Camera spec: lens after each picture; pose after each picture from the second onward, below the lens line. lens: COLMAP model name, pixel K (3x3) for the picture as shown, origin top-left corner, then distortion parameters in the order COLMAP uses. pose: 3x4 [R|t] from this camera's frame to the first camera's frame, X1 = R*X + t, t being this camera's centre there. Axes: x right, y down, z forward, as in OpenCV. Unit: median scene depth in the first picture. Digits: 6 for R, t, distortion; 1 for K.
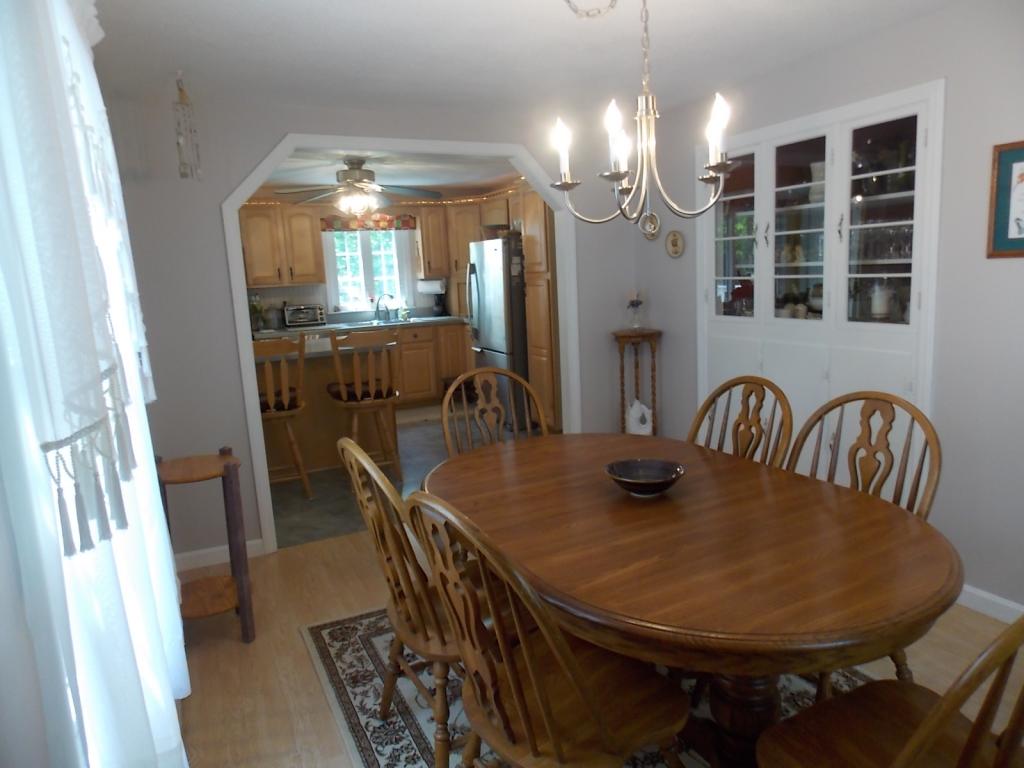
lens RADIAL K [[675.5, 0, 512.6], [0, 675.5, 377.8], [0, 0, 1]] dist [0.001344, 0.000498]
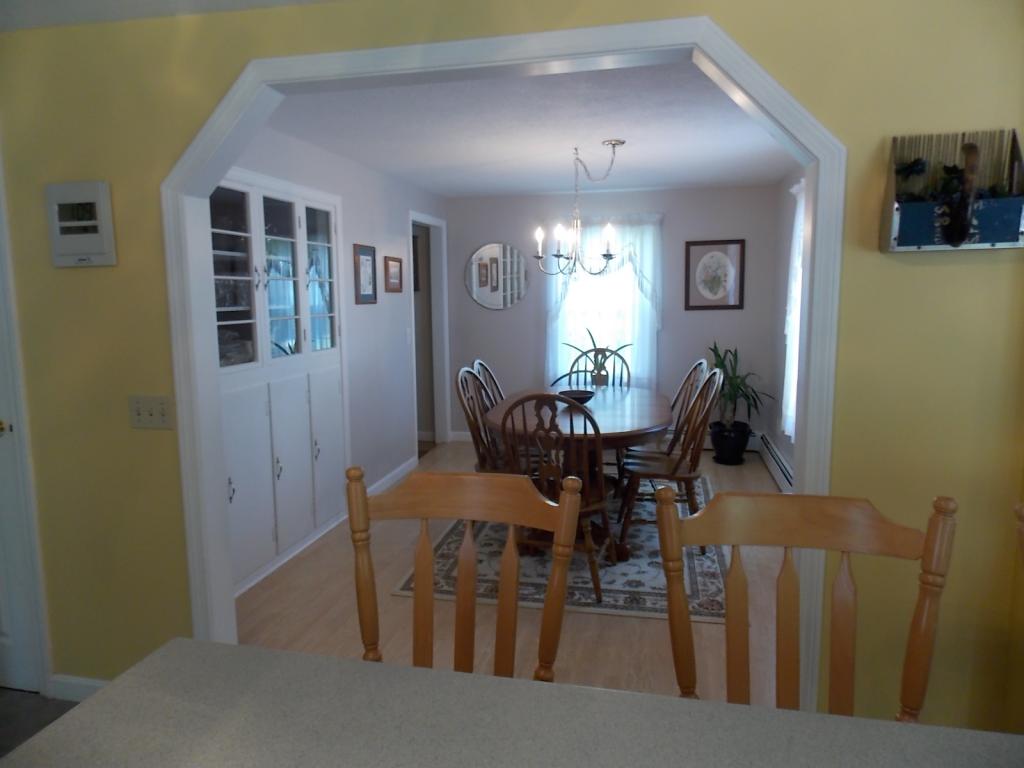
lens RADIAL K [[675.5, 0, 512.6], [0, 675.5, 377.8], [0, 0, 1]] dist [0.001344, 0.000498]
pose [[-0.780325, -0.022251, 0.624978, -0.572362], [0.150618, 0.963262, 0.222351, -0.242836], [-0.606965, 0.267640, -0.748307, 1.613225]]
